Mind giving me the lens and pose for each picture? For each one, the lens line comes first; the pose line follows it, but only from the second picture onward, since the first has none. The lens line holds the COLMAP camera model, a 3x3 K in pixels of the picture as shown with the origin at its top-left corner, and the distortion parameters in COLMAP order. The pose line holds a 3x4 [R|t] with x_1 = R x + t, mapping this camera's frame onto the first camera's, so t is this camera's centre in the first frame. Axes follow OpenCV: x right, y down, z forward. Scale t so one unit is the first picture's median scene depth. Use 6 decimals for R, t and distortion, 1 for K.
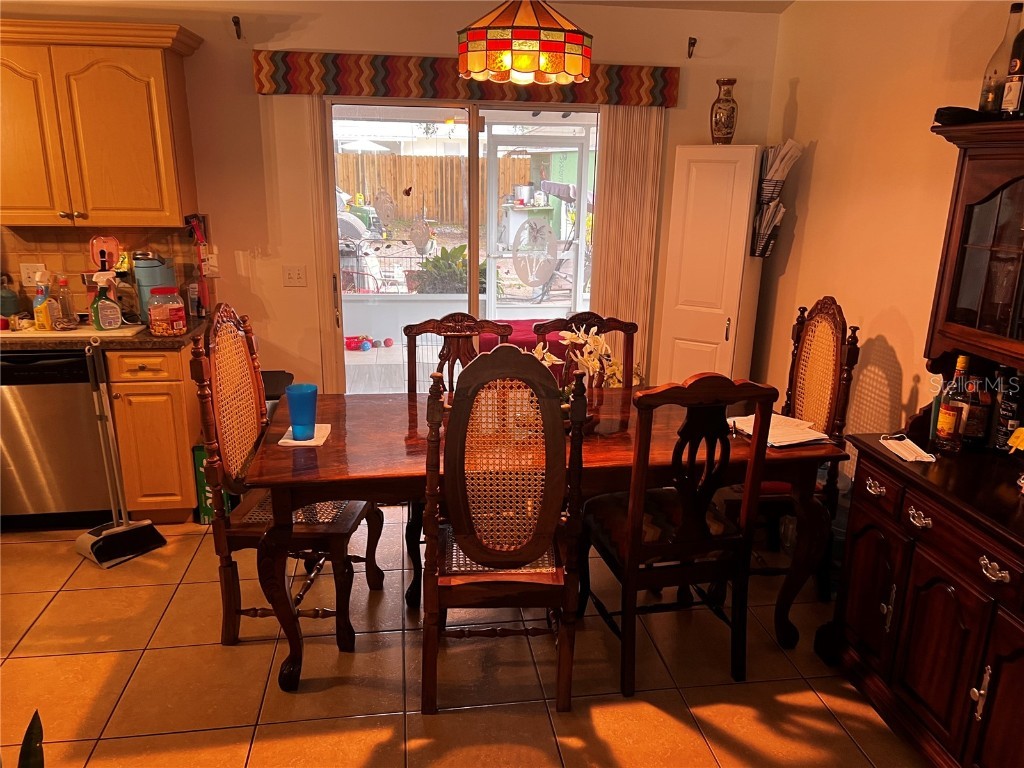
lens RADIAL K [[765.3, 0, 511.0], [0, 765.3, 387.5], [0, 0, 1]] dist [0.056666, -0.070619]
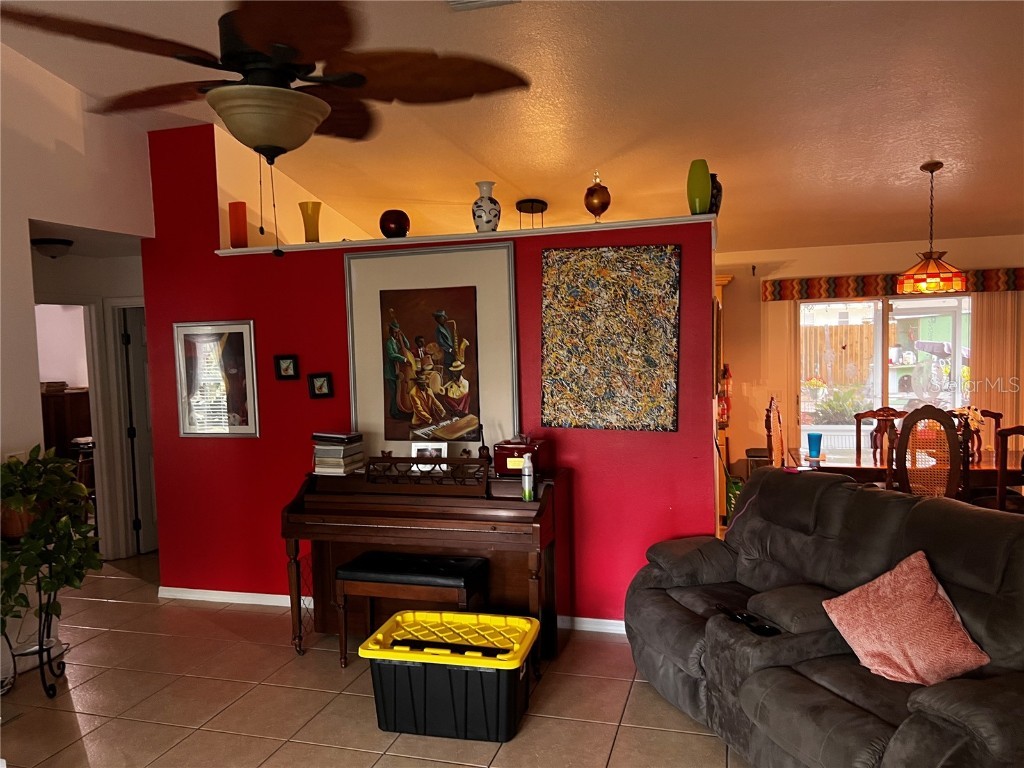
lens RADIAL K [[765.3, 0, 504.2], [0, 765.3, 386.3], [0, 0, 1]] dist [0.056666, -0.070619]
pose [[0.907170, -0.019472, -0.420314, -0.108716], [-0.072979, 0.976508, -0.202749, 0.265381], [0.414388, 0.214602, 0.884437, -0.927422]]
